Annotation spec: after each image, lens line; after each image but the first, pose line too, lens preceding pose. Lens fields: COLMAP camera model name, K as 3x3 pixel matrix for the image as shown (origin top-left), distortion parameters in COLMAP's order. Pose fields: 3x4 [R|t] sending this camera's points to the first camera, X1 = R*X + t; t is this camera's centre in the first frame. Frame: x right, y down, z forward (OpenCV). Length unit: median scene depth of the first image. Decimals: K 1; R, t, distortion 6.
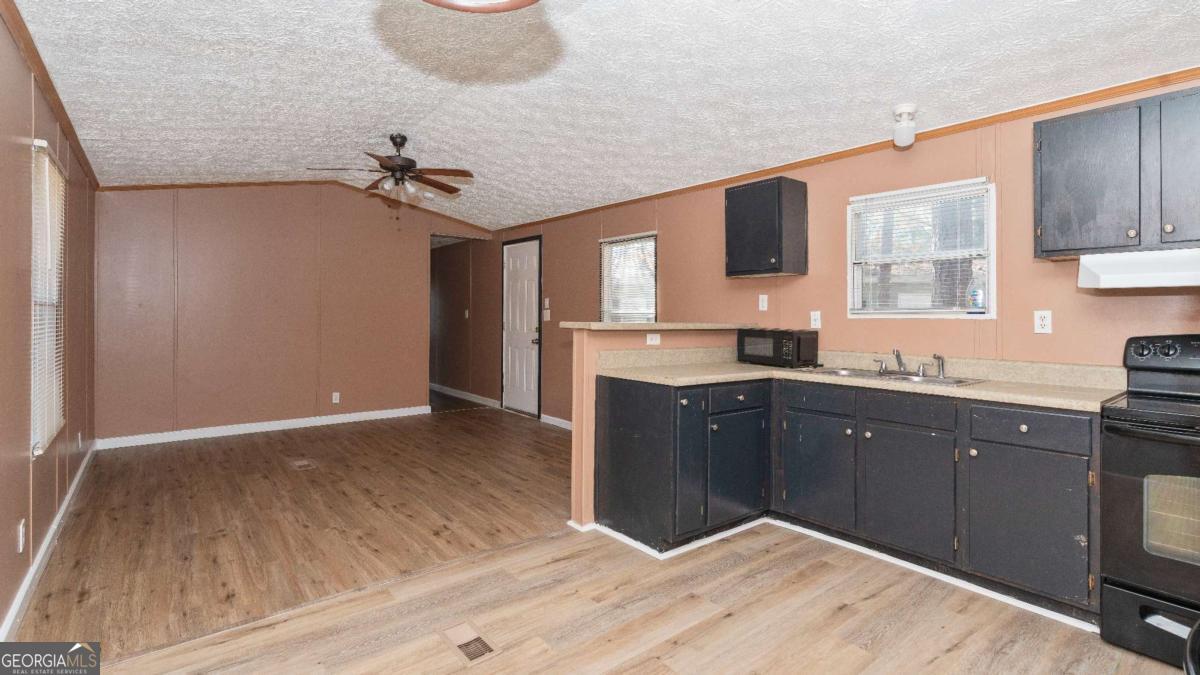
lens RADIAL K [[546.5, 0, 599.9], [0, 546.5, 320.9], [0, 0, 1]] dist [-0.013567, 0.000426]
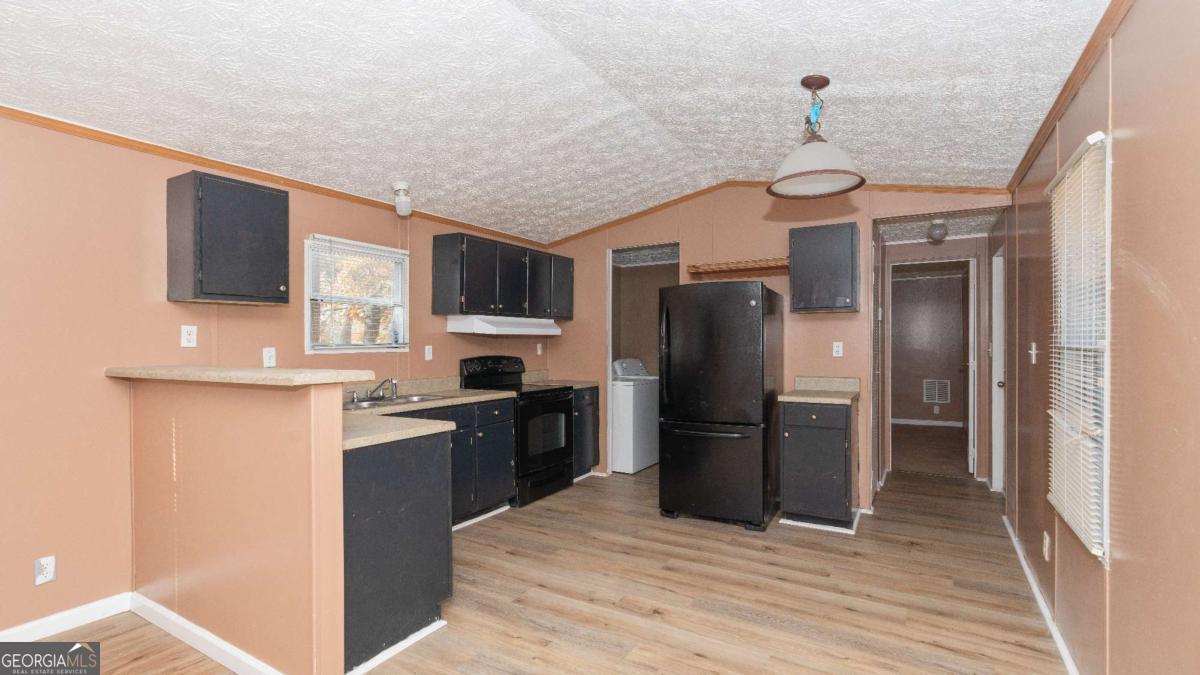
lens RADIAL K [[546.5, 0, 601.5], [0, 546.5, 343.0], [0, 0, 1]] dist [-0.013567, 0.000426]
pose [[-0.365535, -0.009751, 0.930747, -0.973146], [0.002707, 0.999930, 0.011539, -0.051276], [-0.930794, 0.006737, -0.365483, 1.273780]]
